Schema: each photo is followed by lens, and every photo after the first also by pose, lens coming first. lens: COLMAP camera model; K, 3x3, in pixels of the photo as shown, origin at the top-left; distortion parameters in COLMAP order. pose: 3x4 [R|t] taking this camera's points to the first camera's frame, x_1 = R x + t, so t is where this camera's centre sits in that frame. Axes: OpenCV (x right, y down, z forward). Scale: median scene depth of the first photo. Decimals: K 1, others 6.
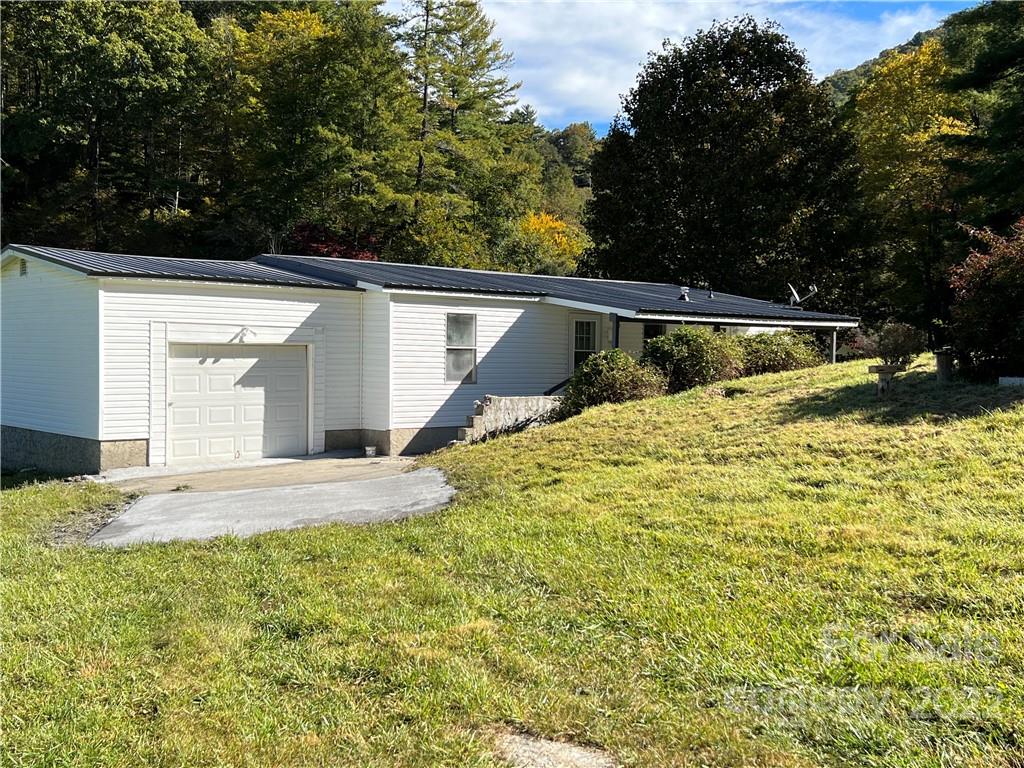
lens RADIAL K [[1137.3, 0, 512.0], [0, 1137.3, 384.0], [0, 0, 1]] dist [0.195676, 0.001740]
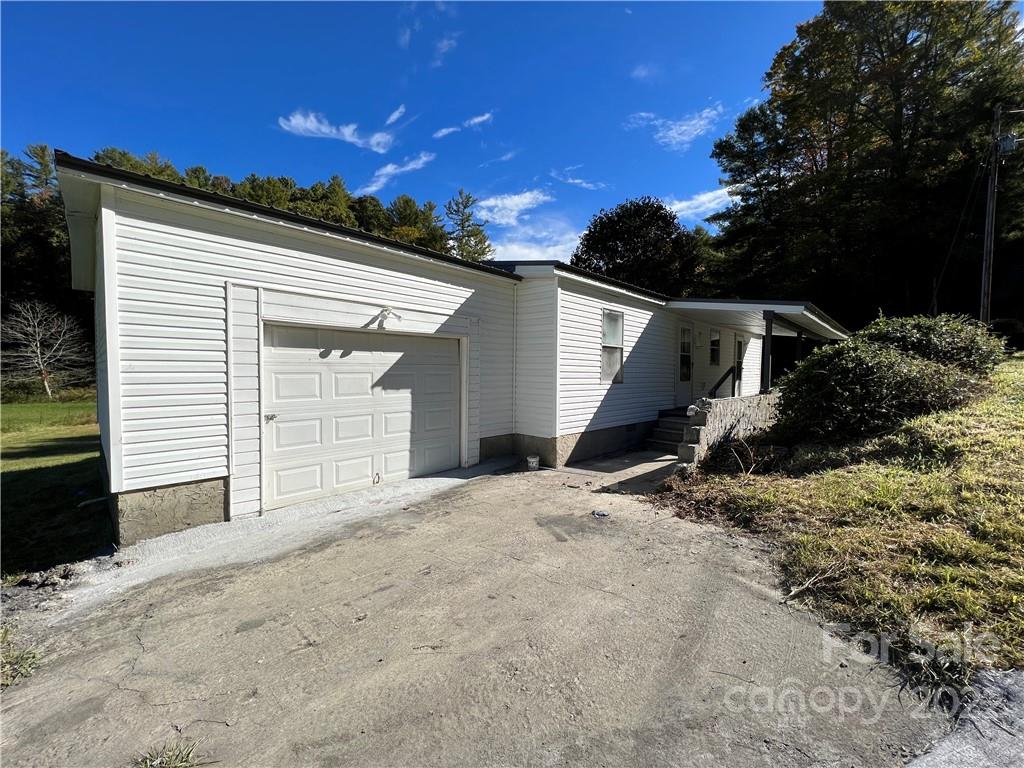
lens RADIAL K [[409.5, 0, 512.0], [0, 409.5, 384.0], [0, 0, 1]] dist [0.056004, -0.000041]
pose [[0.997636, -0.005081, 0.068538, -0.162273], [0.004827, 0.999981, 0.003867, -0.001582], [-0.068557, -0.003527, 0.997641, 0.697945]]
